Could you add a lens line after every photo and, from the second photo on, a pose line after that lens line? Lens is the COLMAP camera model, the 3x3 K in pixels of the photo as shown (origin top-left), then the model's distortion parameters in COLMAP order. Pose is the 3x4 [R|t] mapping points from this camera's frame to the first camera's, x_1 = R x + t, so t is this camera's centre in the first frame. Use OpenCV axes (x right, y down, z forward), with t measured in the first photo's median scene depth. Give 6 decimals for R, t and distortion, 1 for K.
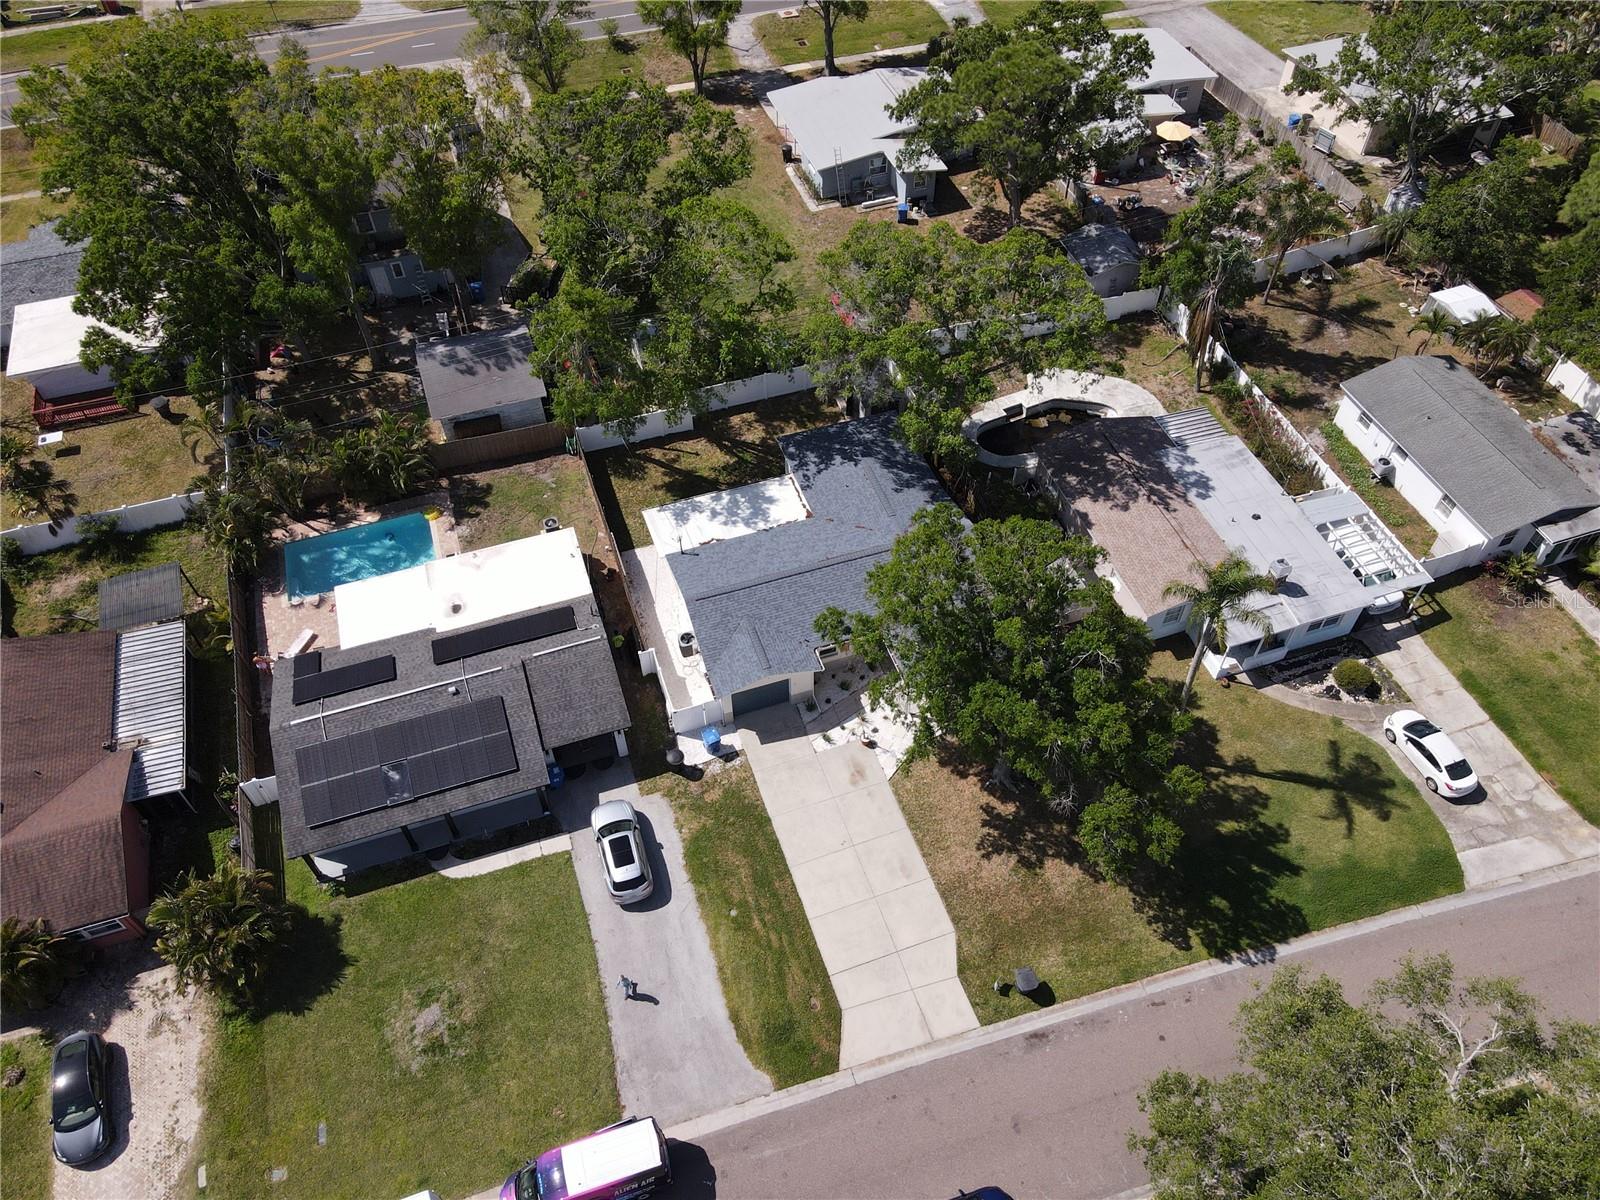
lens RADIAL K [[1143.7, 0, 800.0], [0, 1143.7, 600.0], [0, 0, 1]] dist [0.000371, -0.000258]
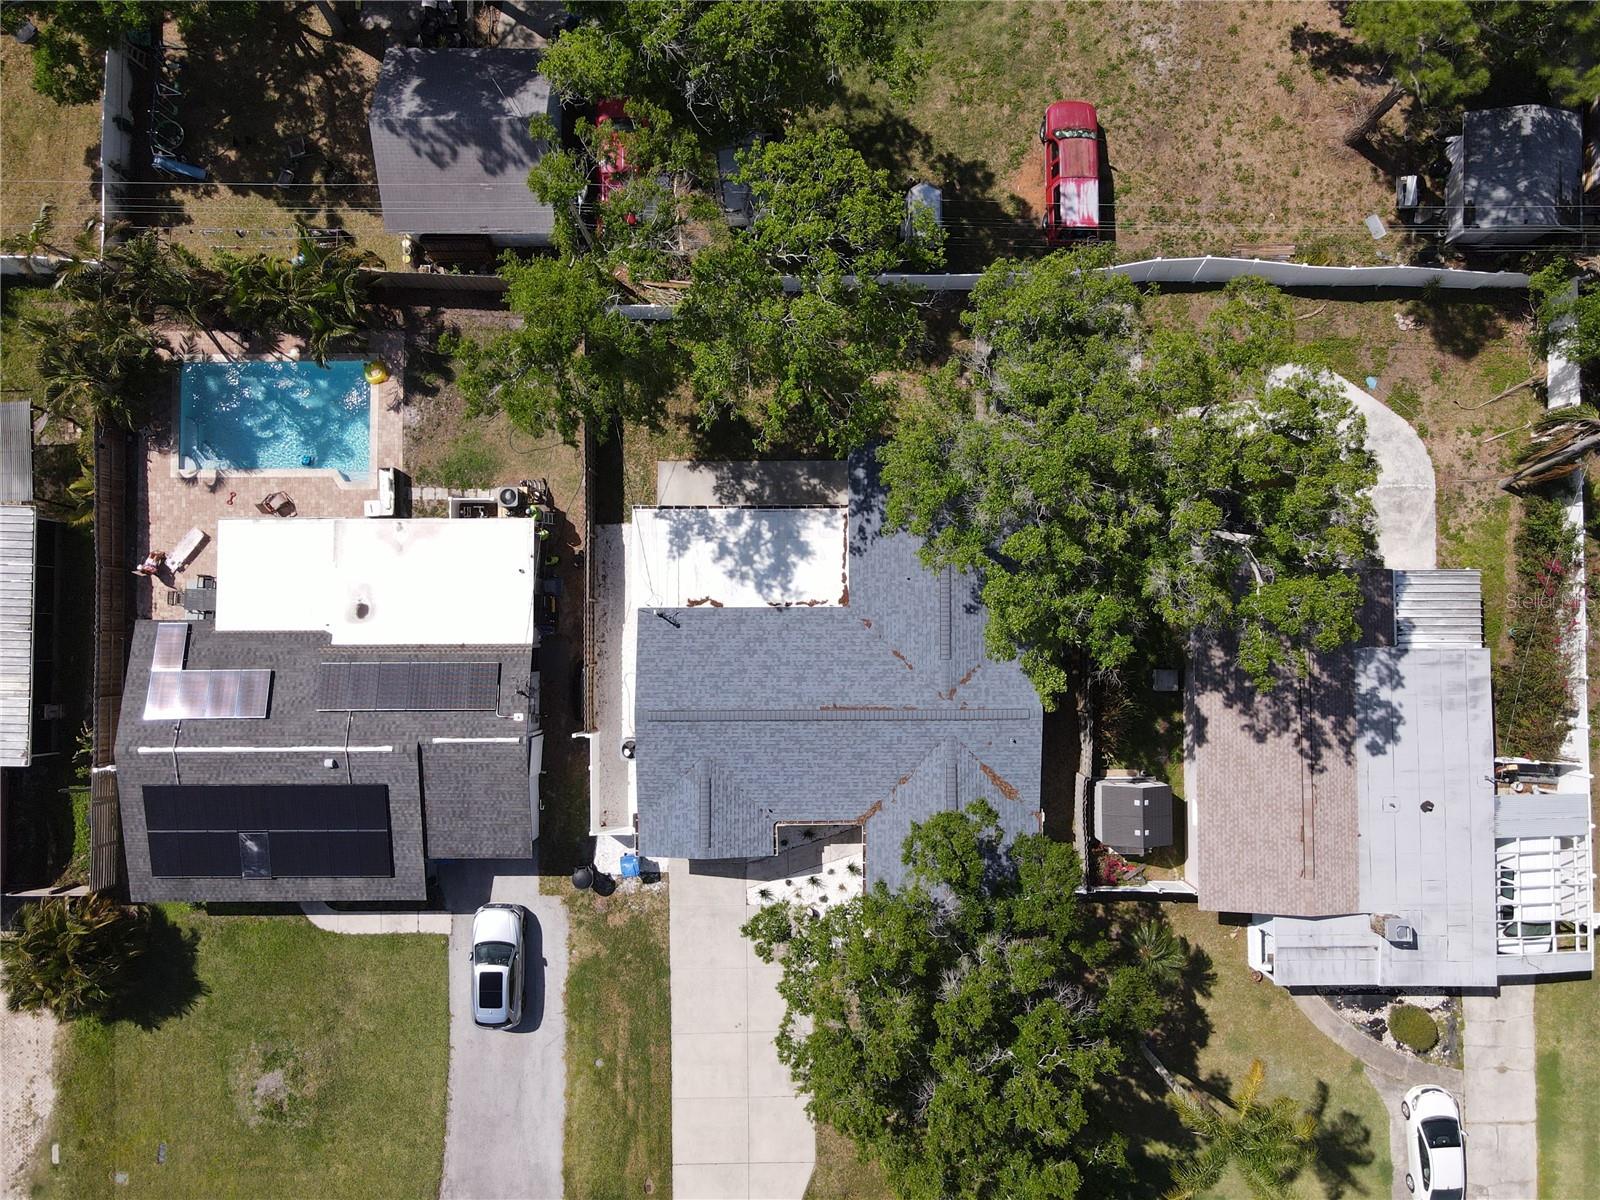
lens RADIAL K [[1152.5, 0, 800.0], [0, 1152.5, 600.0], [0, 0, 1]] dist [0.035453, -0.044941]
pose [[0.948109, 0.317773, -0.010471, -0.011776], [-0.247905, 0.759466, 0.601460, -0.561655], [0.199080, -0.567654, 0.798834, 0.445751]]
